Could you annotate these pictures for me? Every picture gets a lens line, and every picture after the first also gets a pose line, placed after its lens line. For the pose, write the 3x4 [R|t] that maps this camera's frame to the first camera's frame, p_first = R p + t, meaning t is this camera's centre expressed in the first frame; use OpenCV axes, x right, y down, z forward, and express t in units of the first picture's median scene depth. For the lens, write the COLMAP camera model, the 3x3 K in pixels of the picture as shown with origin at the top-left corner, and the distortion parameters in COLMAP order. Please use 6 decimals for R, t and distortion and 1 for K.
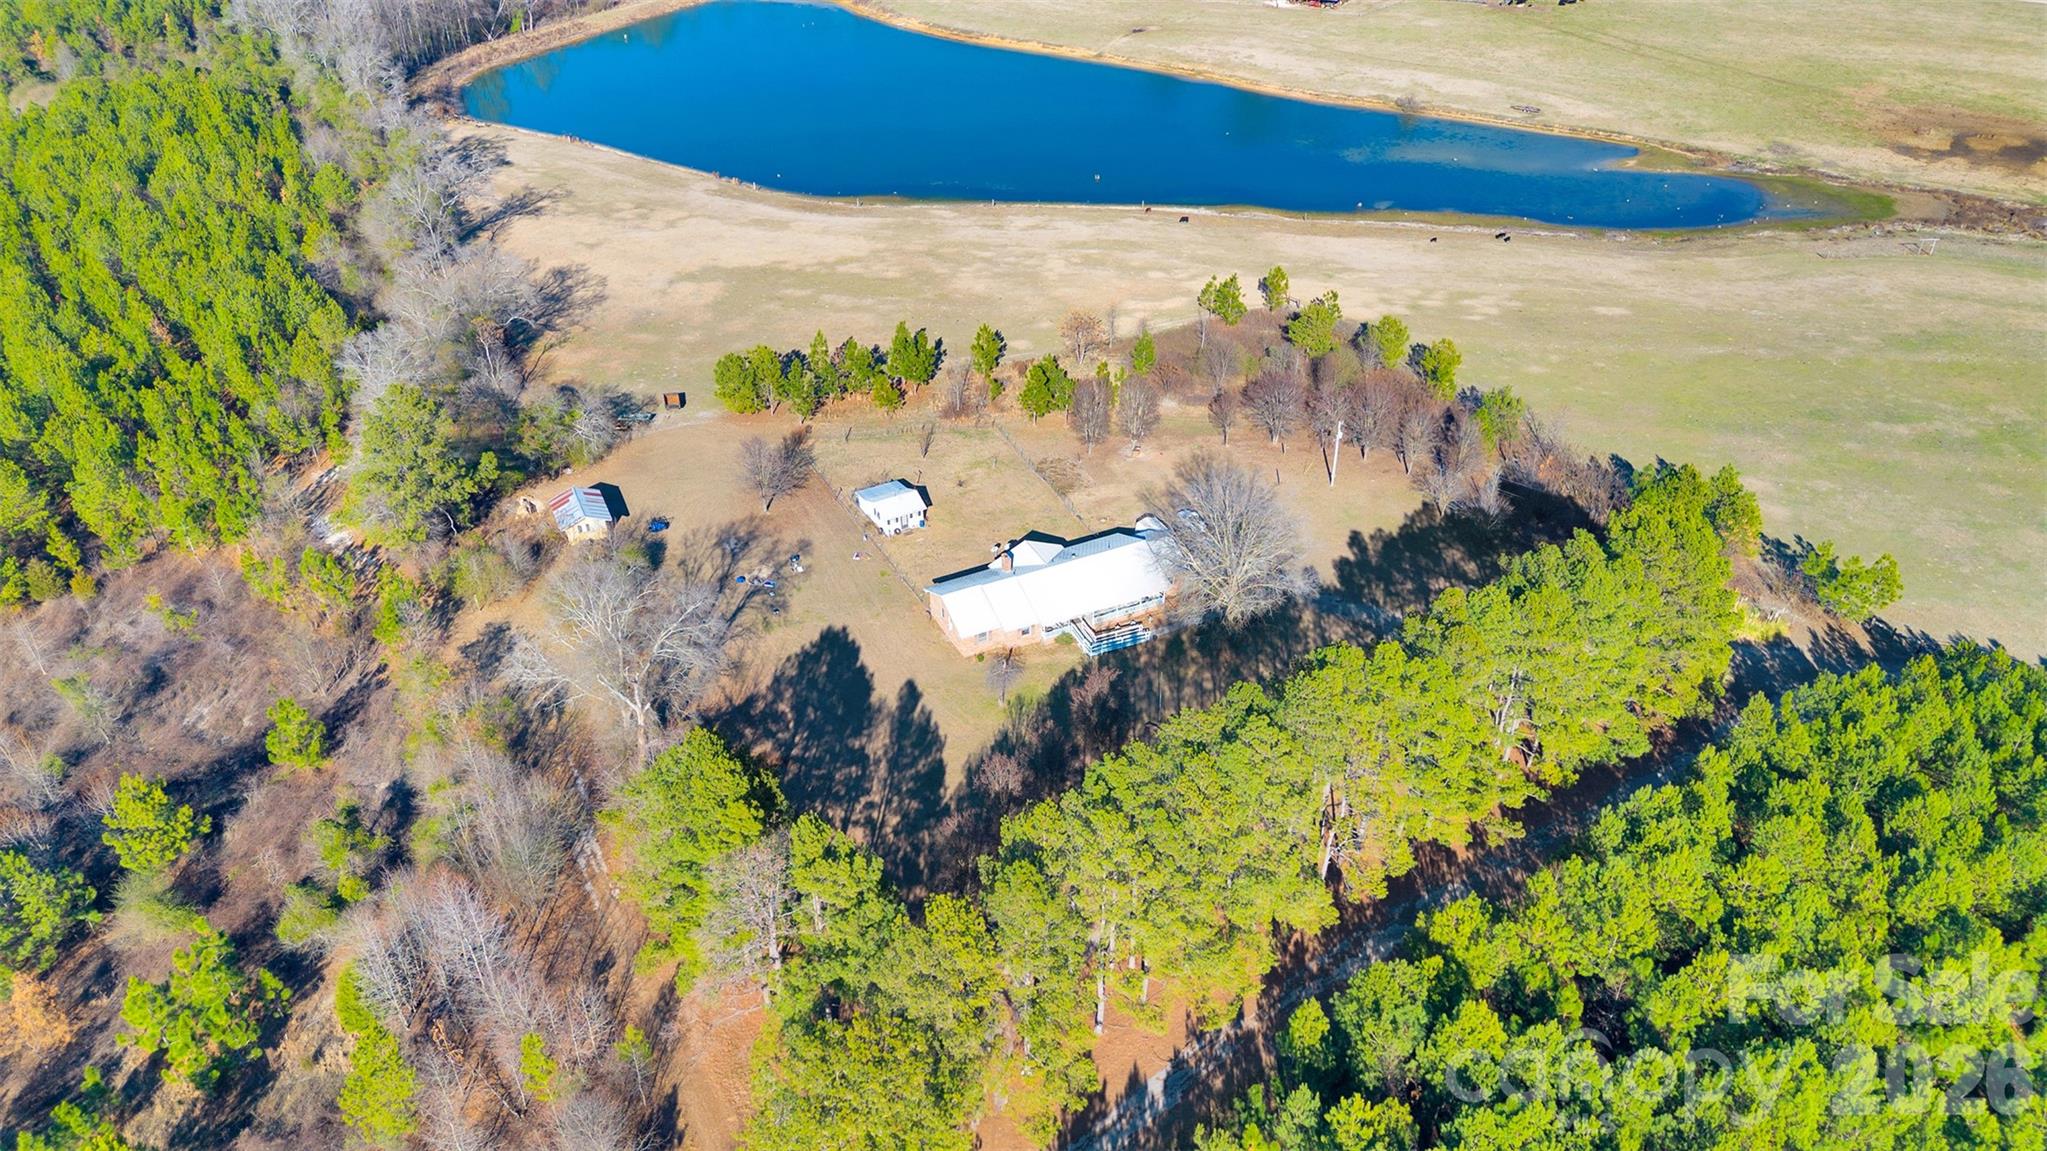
lens RADIAL K [[1453.4, 0, 1031.3], [0, 1453.4, 577.9], [0, 0, 1]] dist [0.096732, -0.091574]
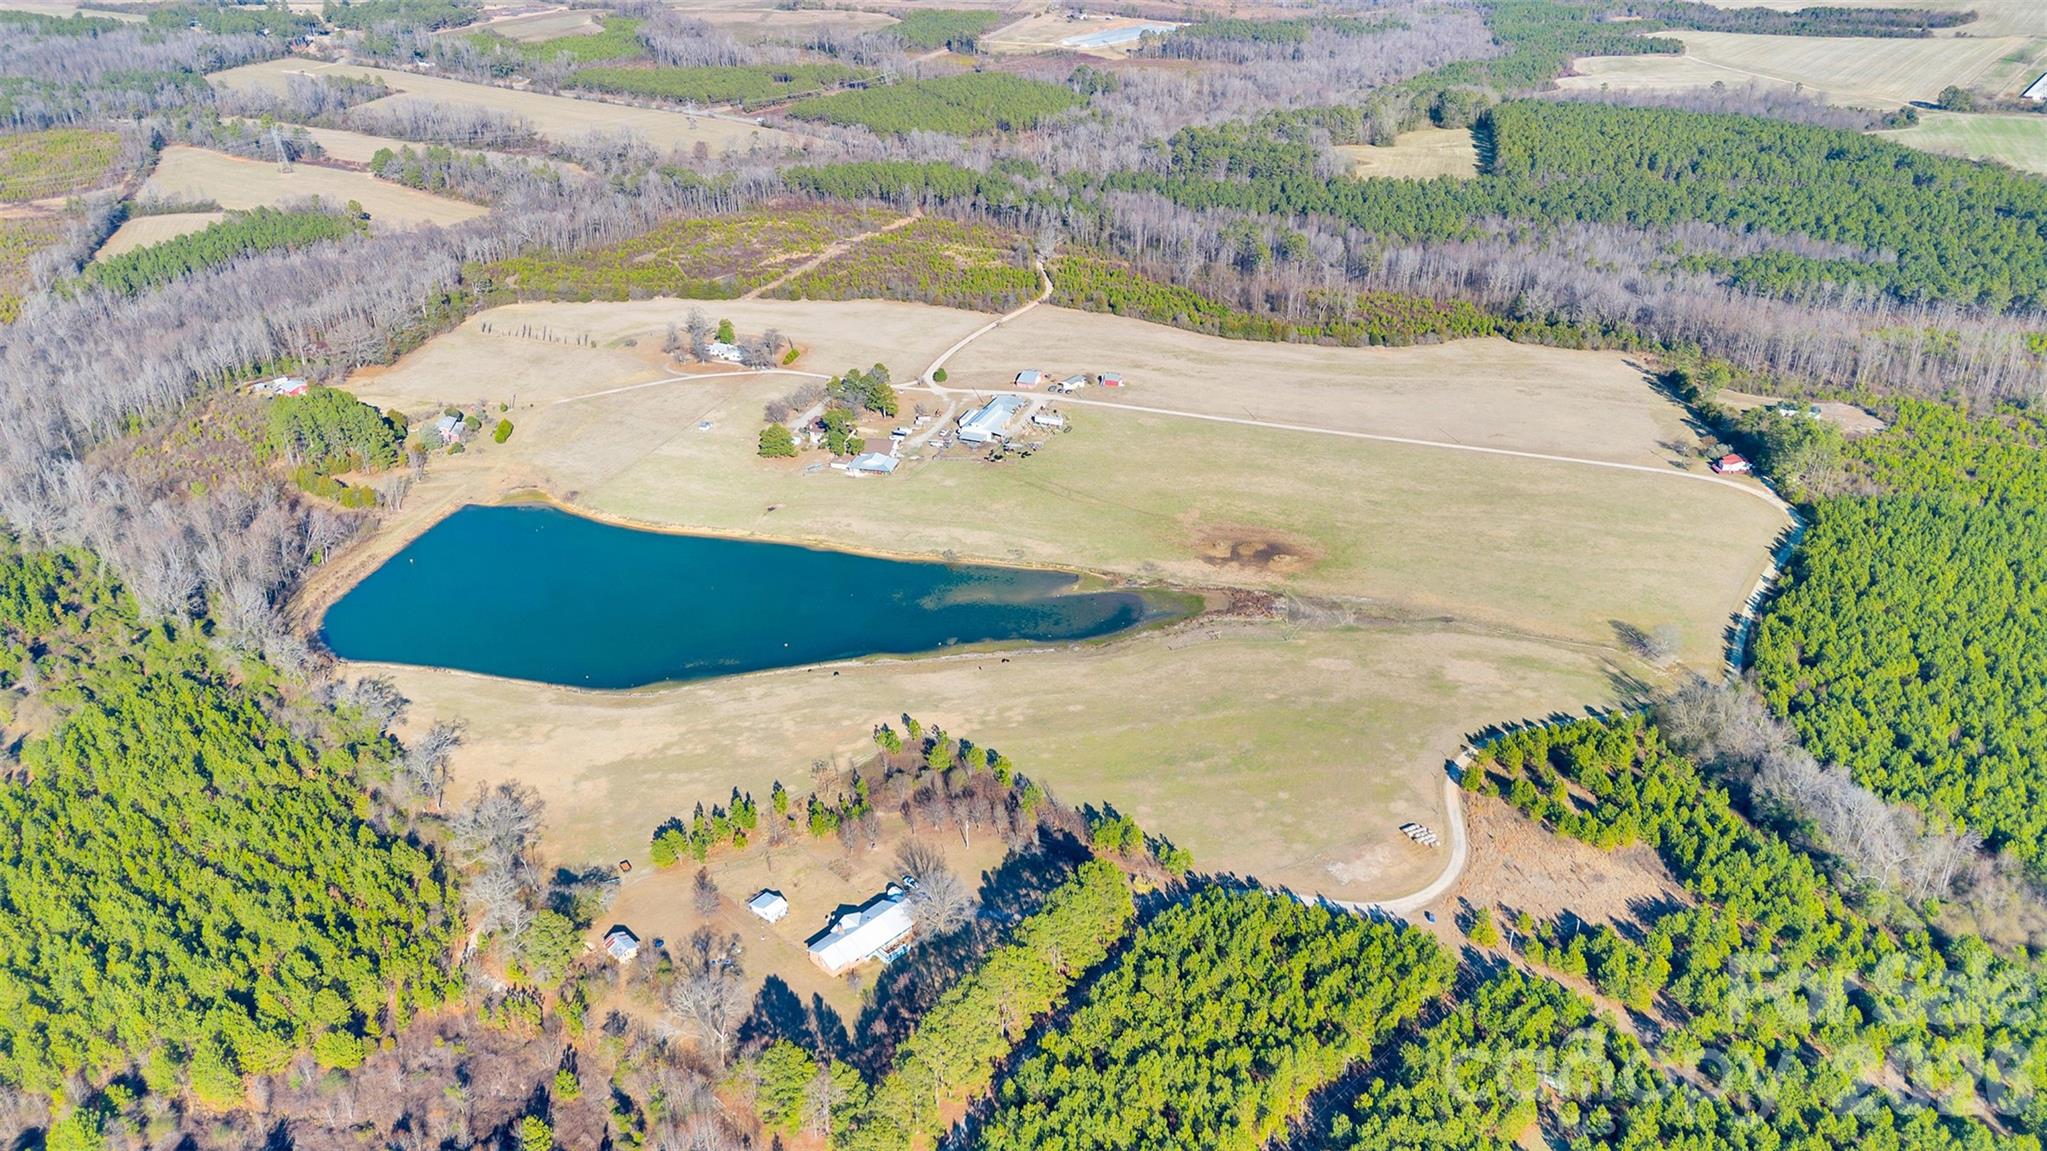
lens RADIAL K [[1453.4, 0, 1031.3], [0, 1453.4, 577.9], [0, 0, 1]] dist [0.096732, -0.091574]
pose [[0.943685, -0.155634, 0.291954, -0.356332], [0.185963, 0.979375, -0.079006, -0.347564], [-0.273636, 0.128849, 0.953164, -1.482129]]
